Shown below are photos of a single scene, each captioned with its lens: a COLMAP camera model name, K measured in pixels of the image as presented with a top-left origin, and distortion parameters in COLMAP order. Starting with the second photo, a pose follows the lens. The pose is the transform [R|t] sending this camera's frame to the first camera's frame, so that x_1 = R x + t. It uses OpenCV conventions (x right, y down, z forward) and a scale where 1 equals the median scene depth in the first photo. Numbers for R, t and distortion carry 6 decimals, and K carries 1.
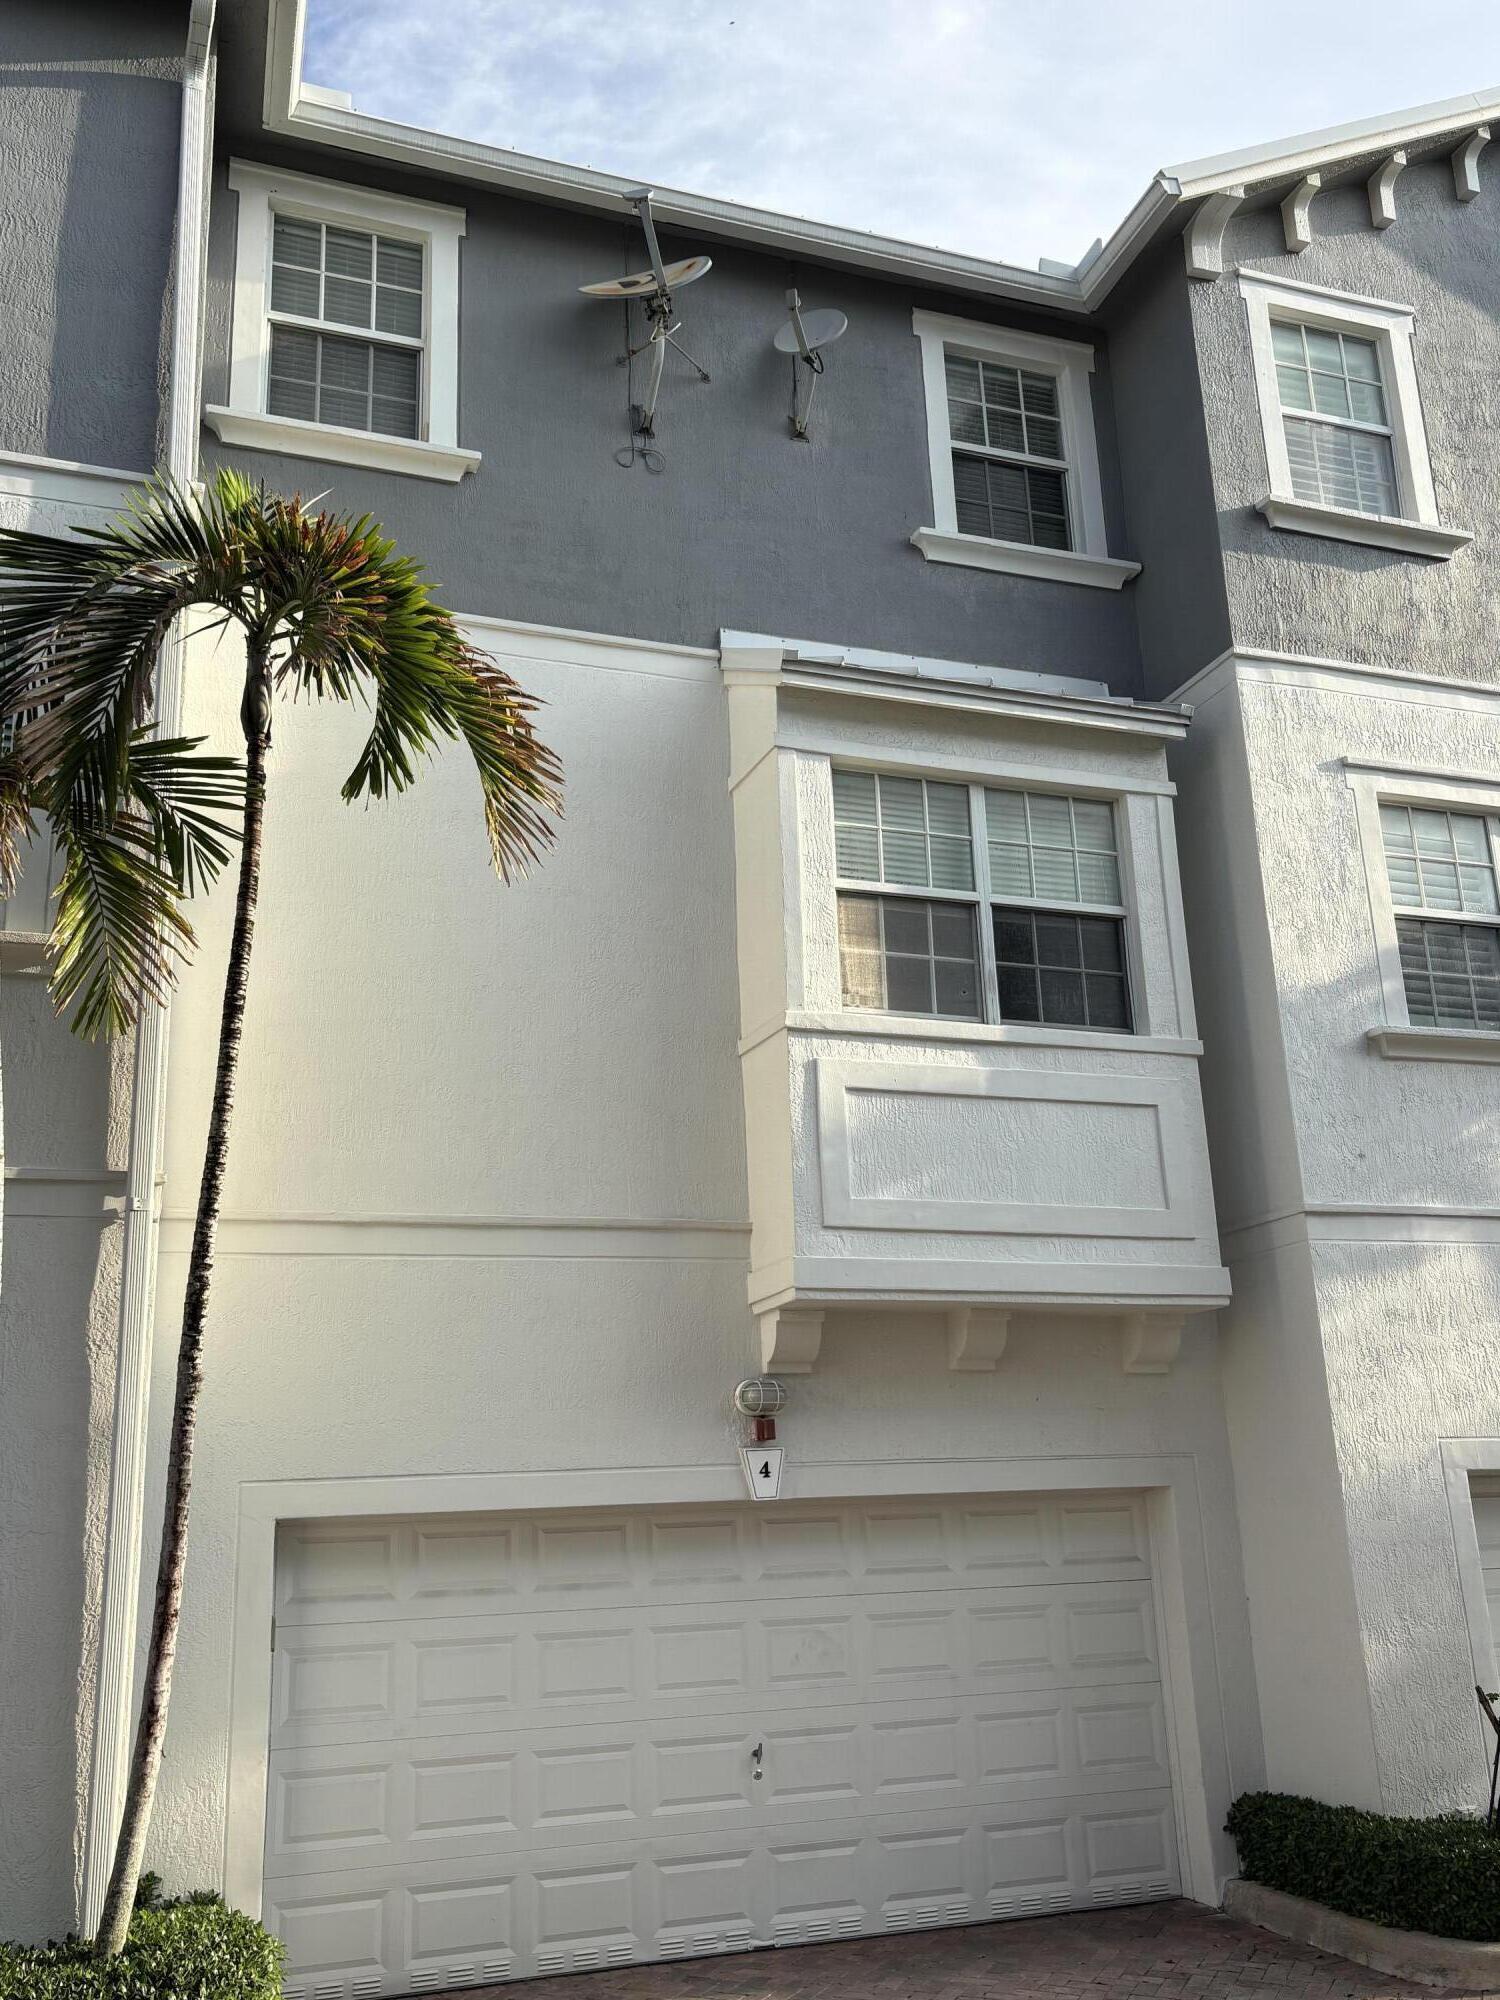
lens RADIAL K [[1799.8, 0, 750.3], [0, 1799.8, 998.4], [0, 0, 1]] dist [-0.063421, -0.005145]
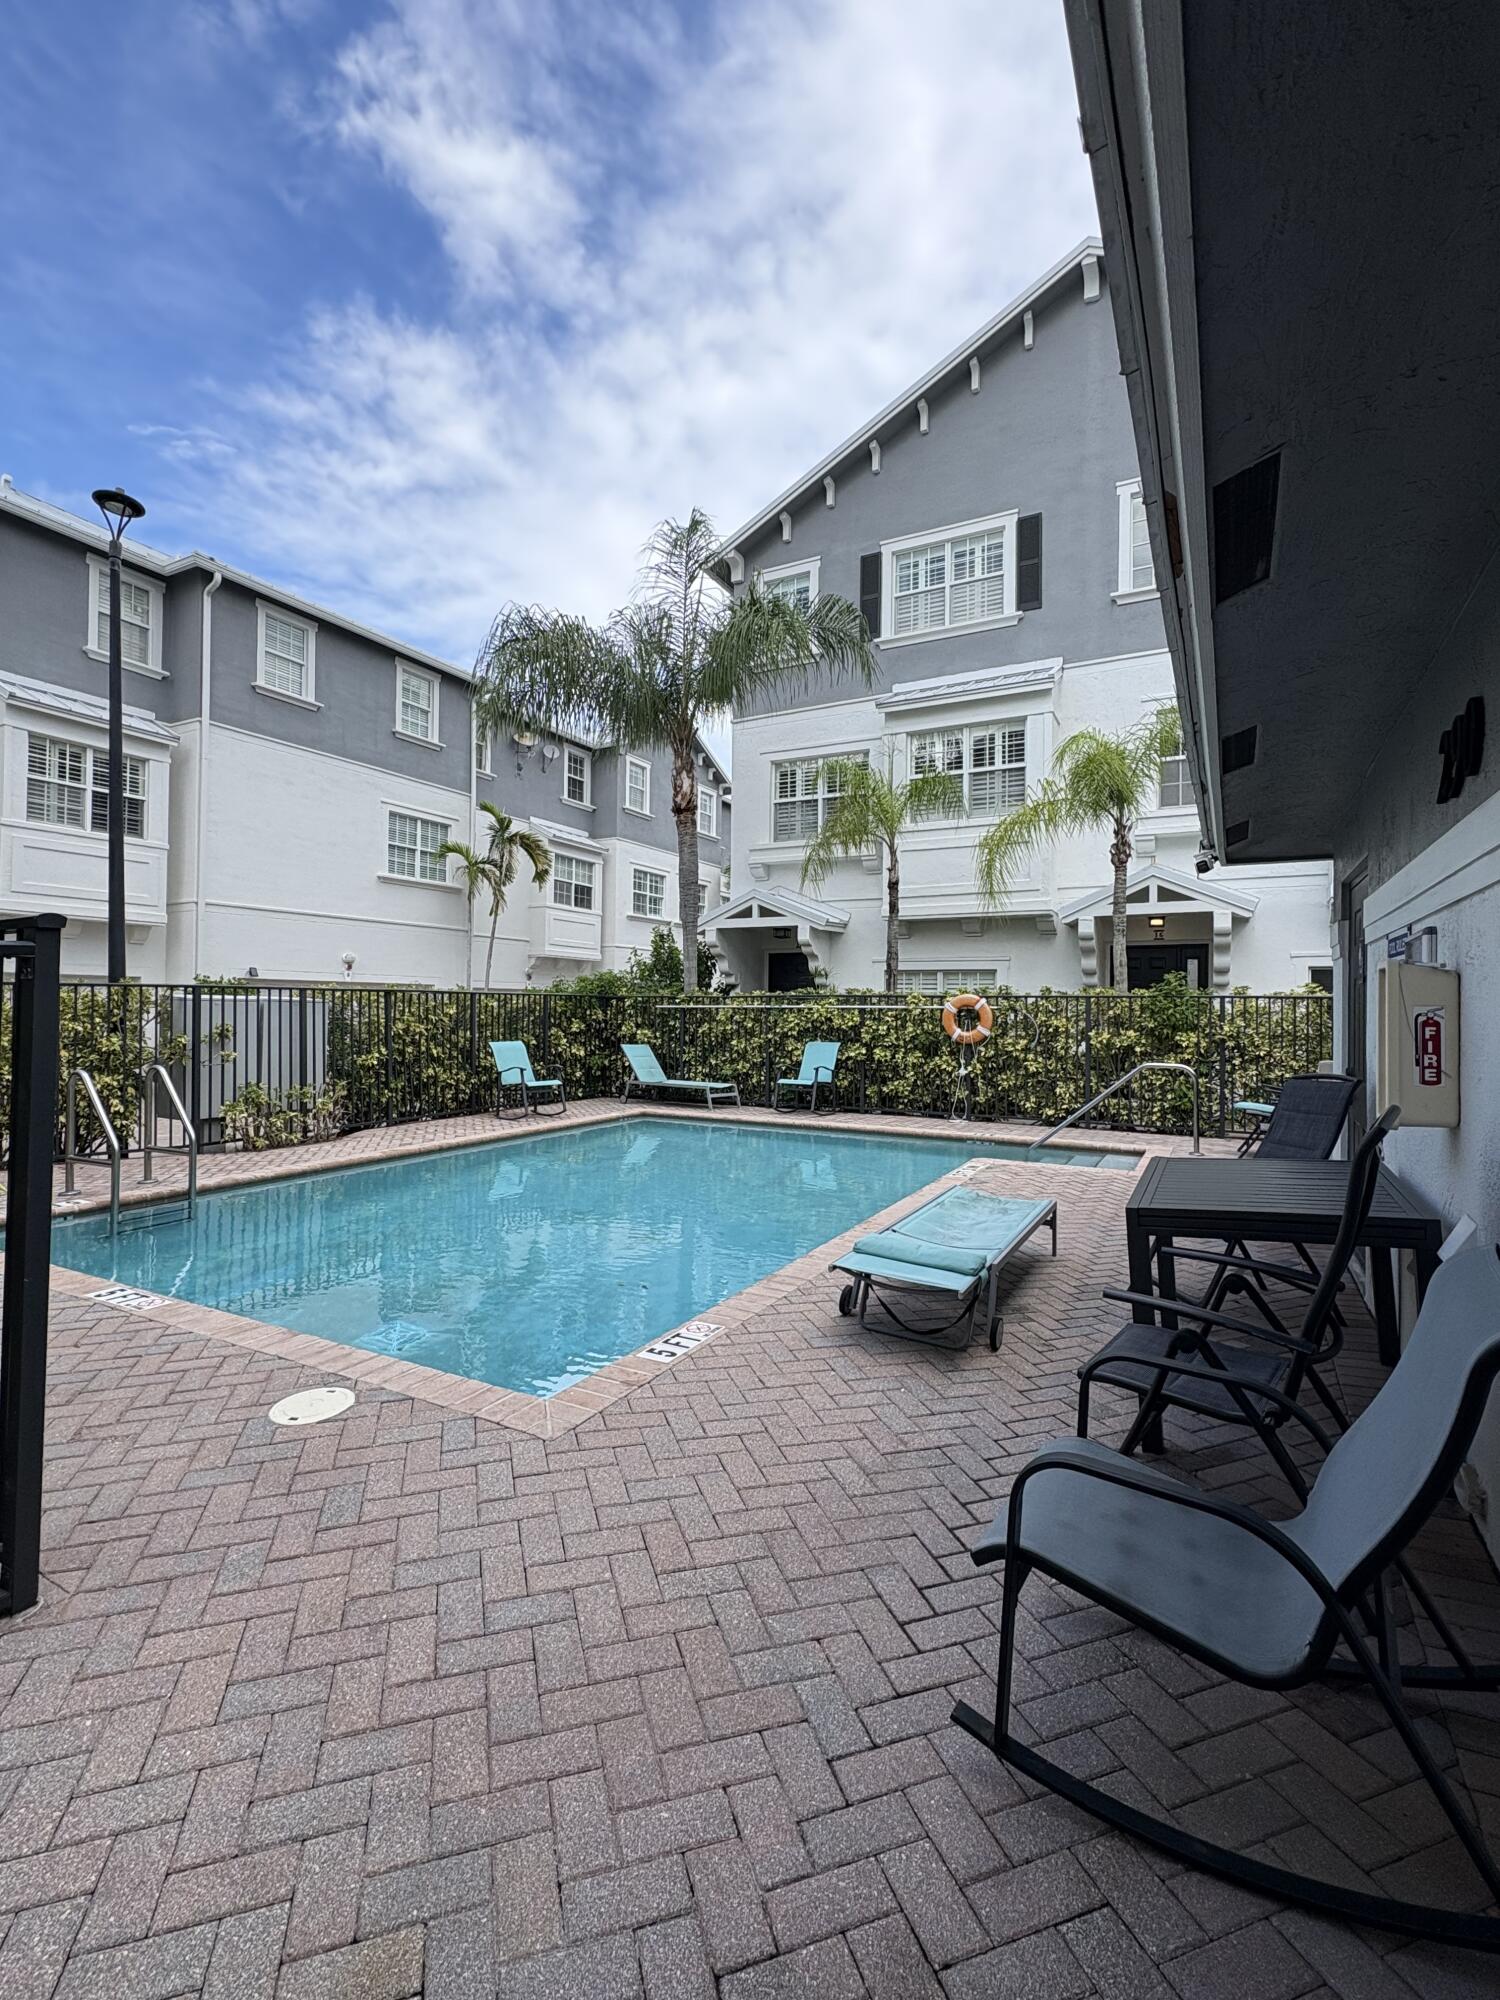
lens RADIAL K [[918.5, 0, 750.6], [0, 918.5, 1001.3], [0, 0, 1]] dist [-0.000210, -0.000005]
pose [[0.737539, 0.042013, 0.673997, -1.274314], [-0.215699, 0.960437, 0.176168, -0.304347], [-0.639930, -0.275311, 0.717422, -1.352104]]
